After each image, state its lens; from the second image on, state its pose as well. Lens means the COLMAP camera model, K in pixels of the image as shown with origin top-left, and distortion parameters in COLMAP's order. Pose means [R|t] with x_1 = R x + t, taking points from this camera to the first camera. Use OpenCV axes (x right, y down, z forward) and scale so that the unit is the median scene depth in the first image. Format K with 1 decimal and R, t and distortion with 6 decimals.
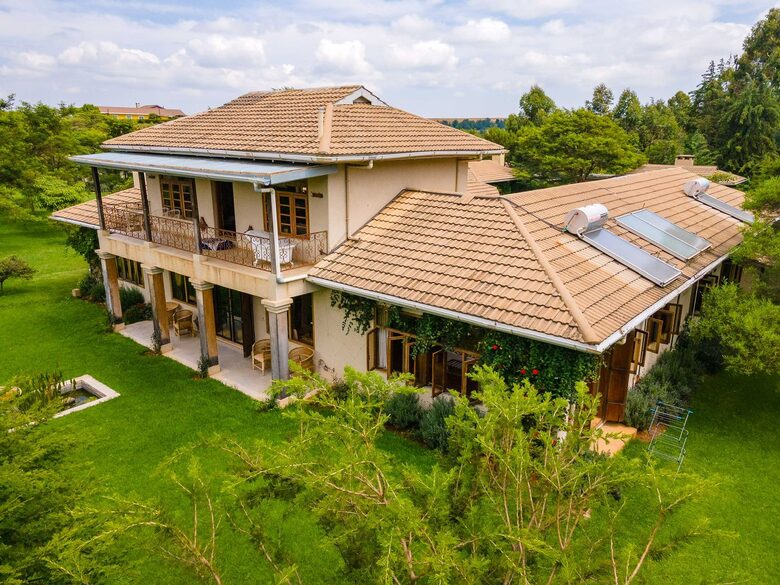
lens RADIAL K [[564.5, 0, 390.0], [0, 564.5, 292.5], [0, 0, 1]] dist [0.034354, 0.008097]
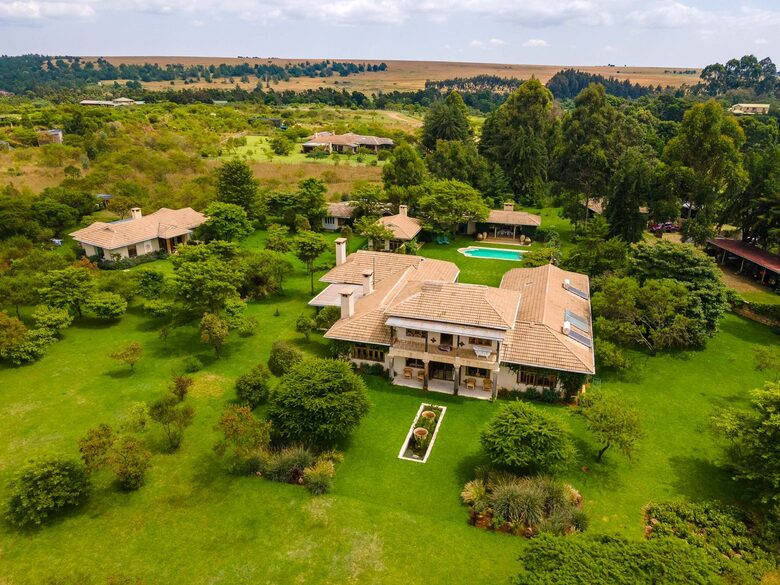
lens RADIAL K [[572.5, 0, 390.0], [0, 572.5, 292.5], [0, 0, 1]] dist [0.034053, 0.010089]
pose [[0.915688, -0.146861, 0.374096, -0.387207], [0.108733, 0.986656, 0.121189, -0.178848], [-0.386902, -0.070294, 0.919437, -0.360163]]
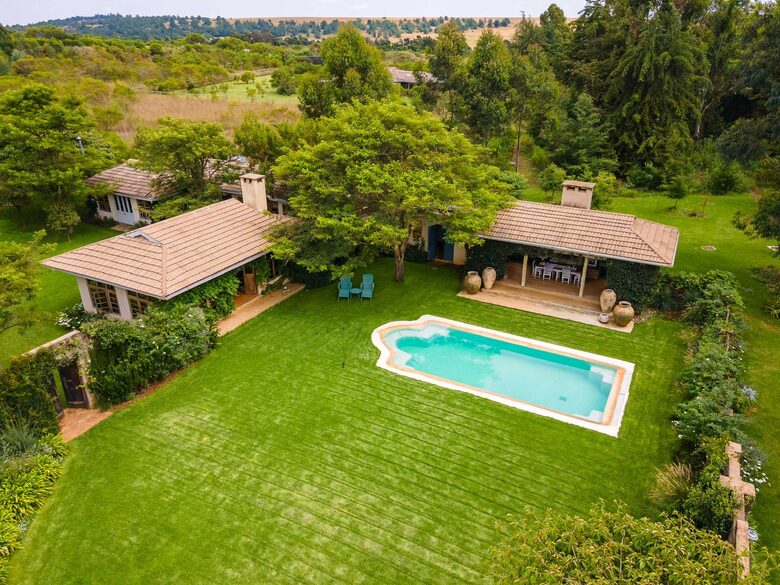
lens RADIAL K [[562.3, 0, 390.0], [0, 562.3, 292.5], [0, 0, 1]] dist [0.037415, 0.007372]
pose [[0.978934, -0.088207, 0.184143, 0.179730], [0.058294, 0.985074, 0.161962, -0.187577], [-0.195680, -0.147816, 0.969464, 0.386817]]
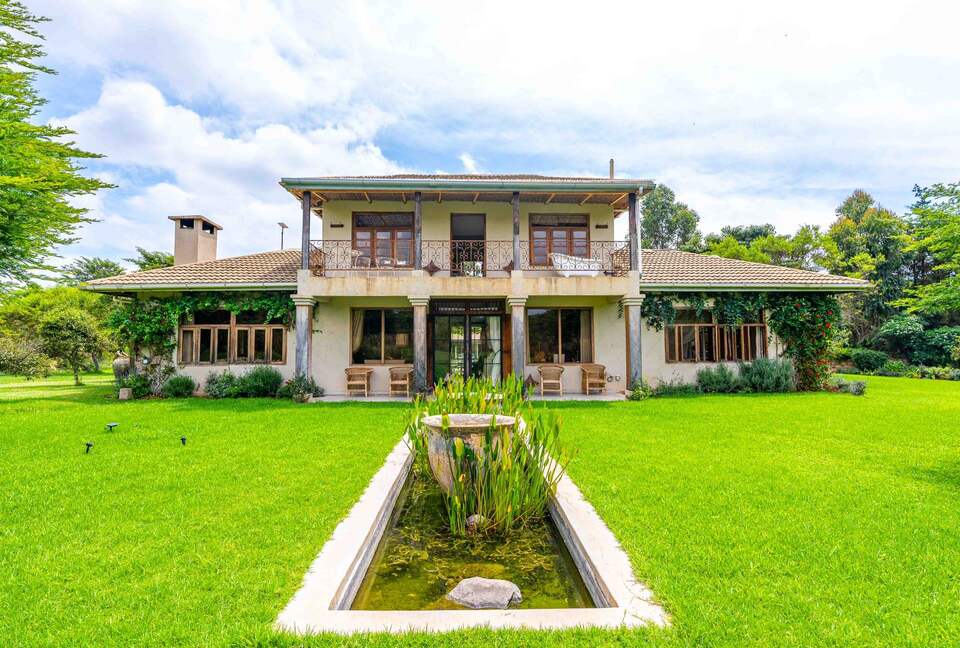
lens RADIAL K [[448.7, 0, 480.0], [0, 448.7, 324.0], [0, 0, 1]] dist [-0.001398, -0.000174]
pose [[0.743615, 0.024377, 0.668164, -0.200051], [0.184767, 0.952927, -0.240398, 0.042715], [-0.642572, 0.302218, 0.704107, 0.114012]]
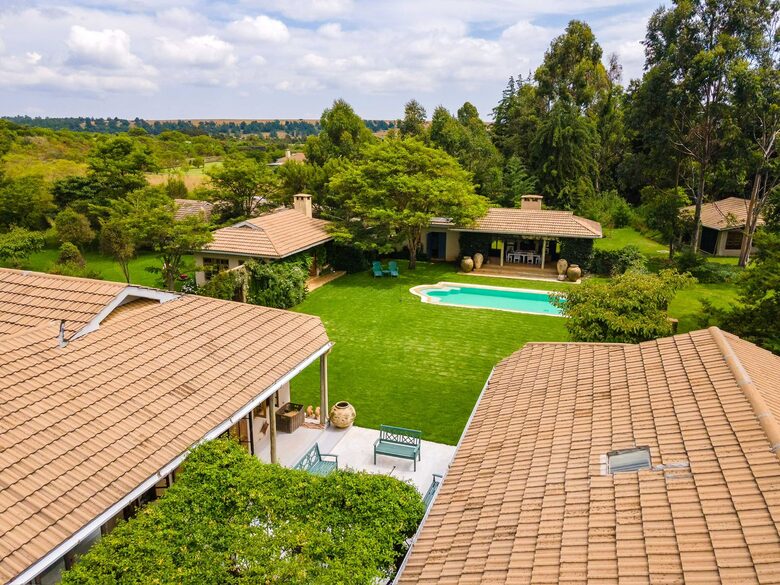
lens RADIAL K [[564.5, 0, 390.0], [0, 564.5, 292.5], [0, 0, 1]] dist [0.034354, 0.008097]
pose [[0.938572, -0.096408, 0.331342, 0.040309], [0.096539, 0.995199, 0.016103, -0.109164], [-0.331304, 0.016874, 0.943373, 0.250374]]
